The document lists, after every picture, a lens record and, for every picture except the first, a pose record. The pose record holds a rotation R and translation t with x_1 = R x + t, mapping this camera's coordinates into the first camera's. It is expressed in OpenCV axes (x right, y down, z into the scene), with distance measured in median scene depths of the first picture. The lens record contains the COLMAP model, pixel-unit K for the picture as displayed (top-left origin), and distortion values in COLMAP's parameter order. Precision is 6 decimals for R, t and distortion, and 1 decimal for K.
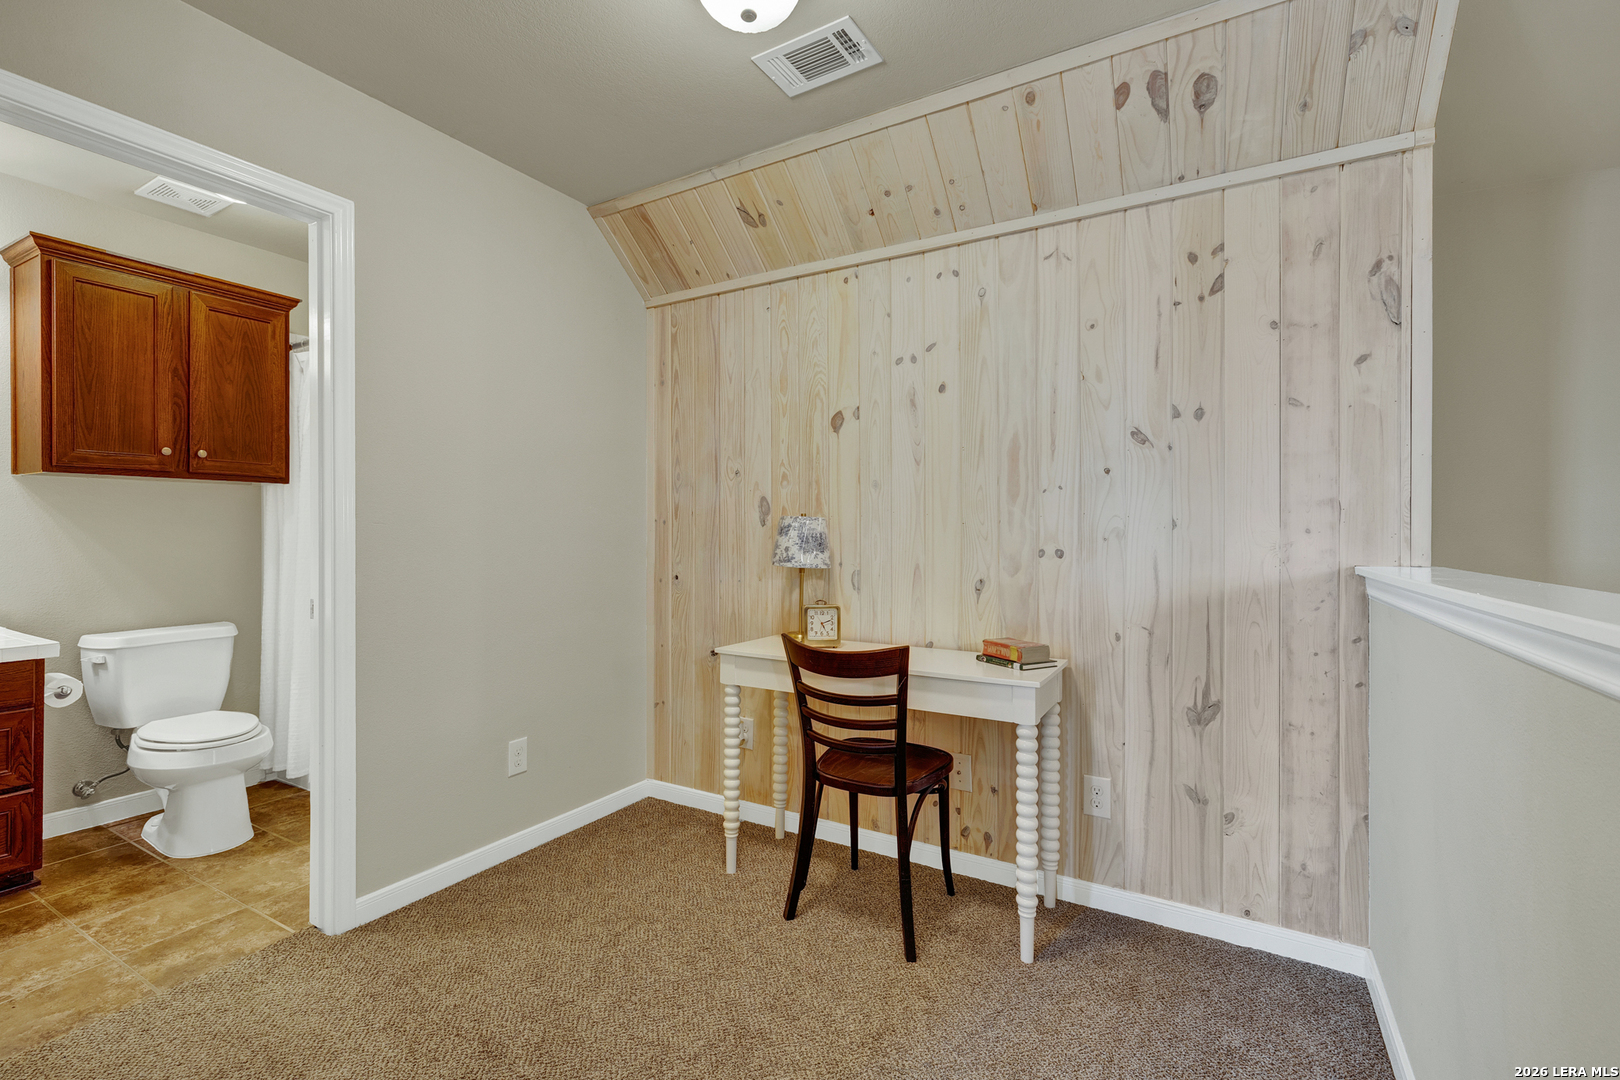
lens RADIAL K [[720.5, 0, 799.4], [0, 720.5, 534.1], [0, 0, 1]] dist [0.001465, 0.000265]
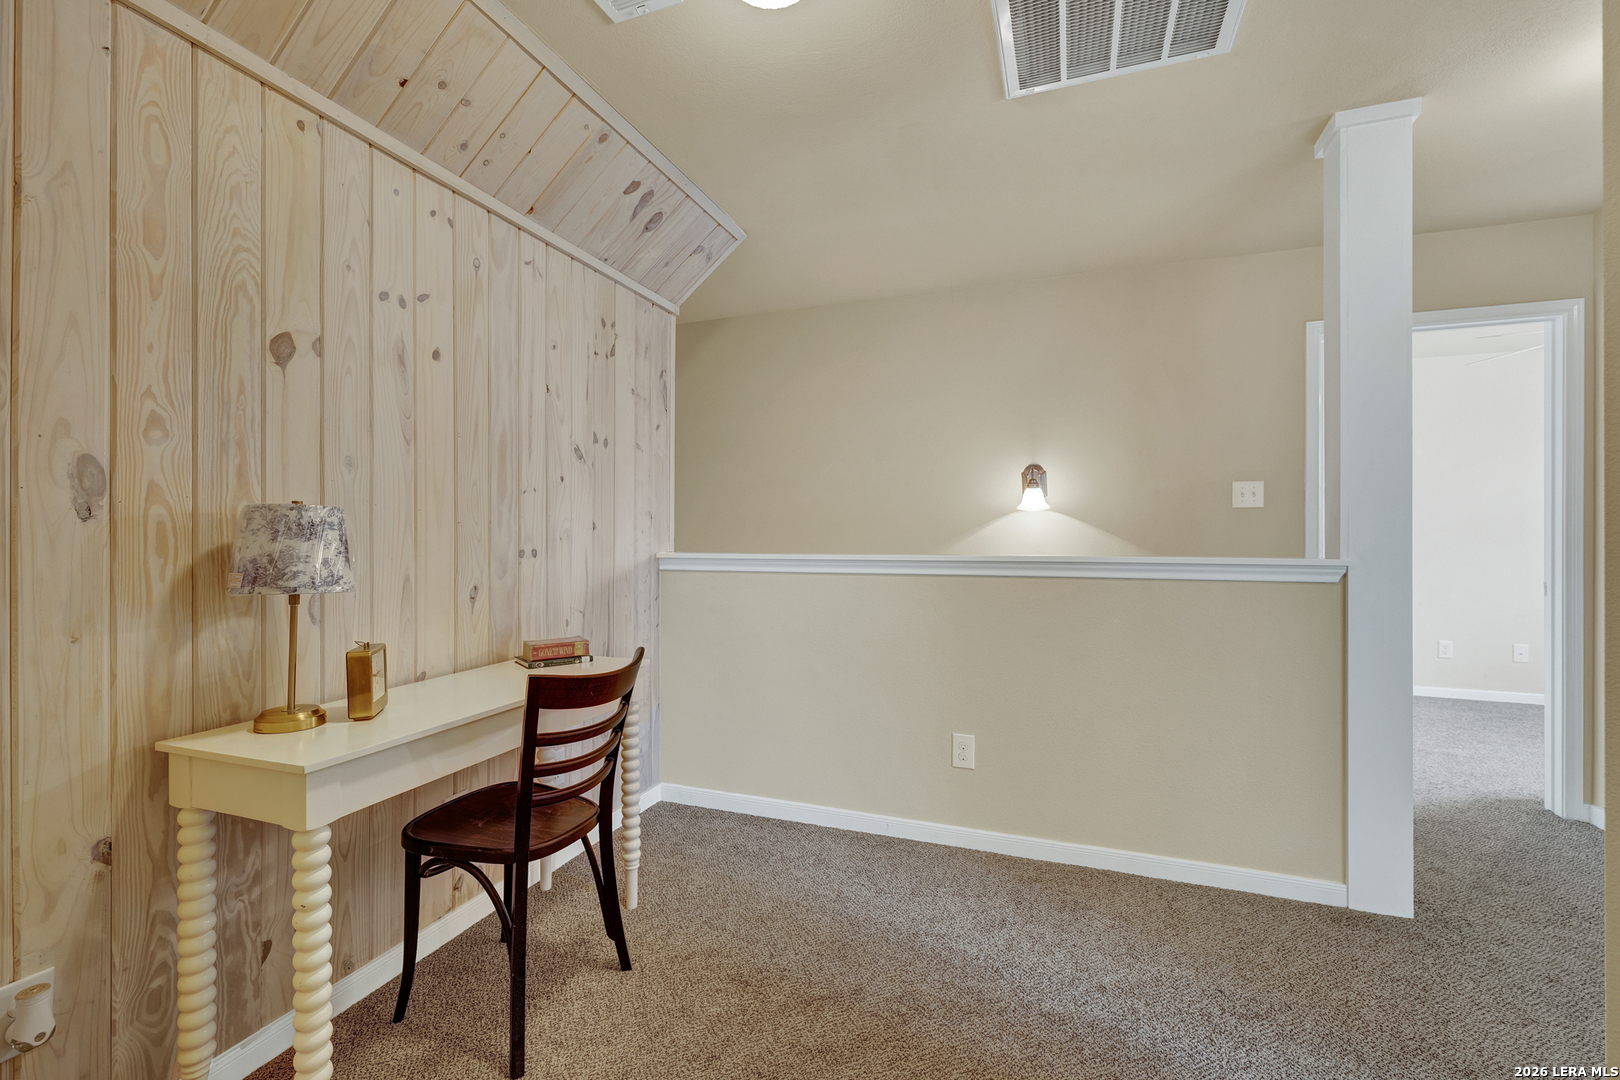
lens RADIAL K [[694.3, 0, 808.6], [0, 694.3, 536.8], [0, 0, 1]] dist [0.004857, -0.000327]
pose [[-0.182600, -0.007424, 0.983159, -0.687027], [0.001962, 0.999967, 0.007915, -0.003791], [-0.983185, 0.003374, -0.182580, 0.776807]]
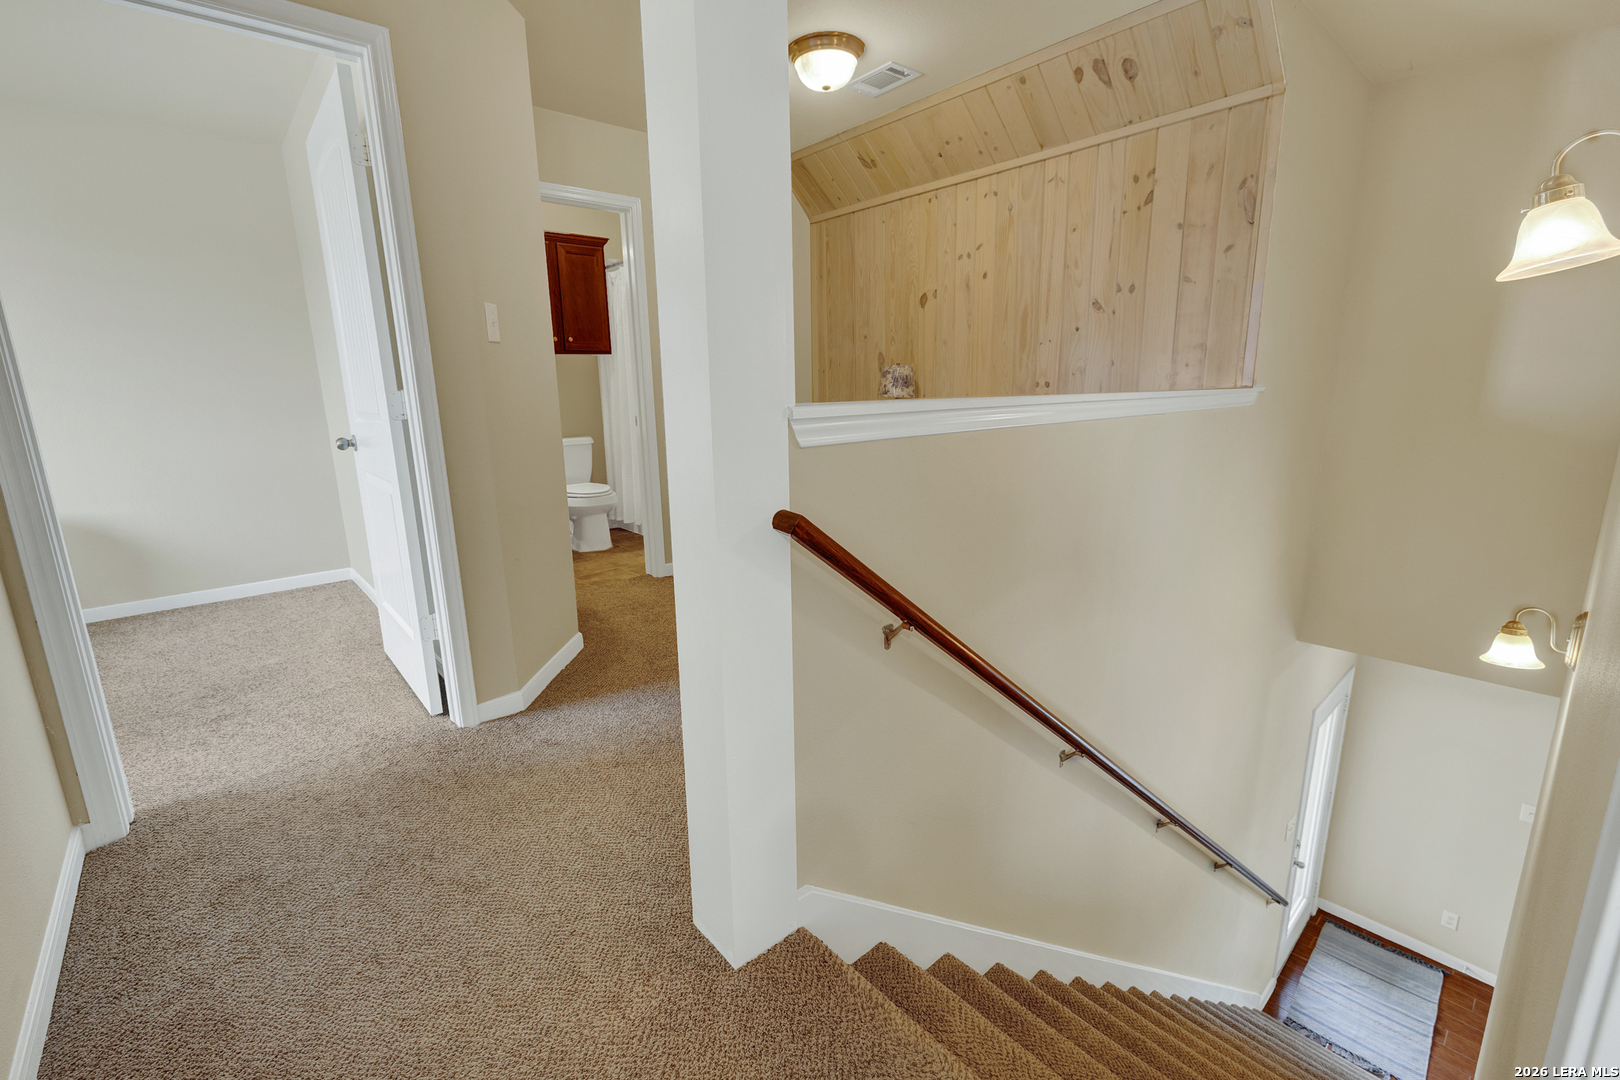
lens RADIAL K [[694.3, 0, 808.6], [0, 694.3, 536.8], [0, 0, 1]] dist [0.004857, -0.000327]
pose [[0.952827, 0.044988, -0.300162, 0.327774], [0.020203, 0.977360, 0.210619, 0.021537], [0.302842, -0.206747, 0.930345, -0.629959]]
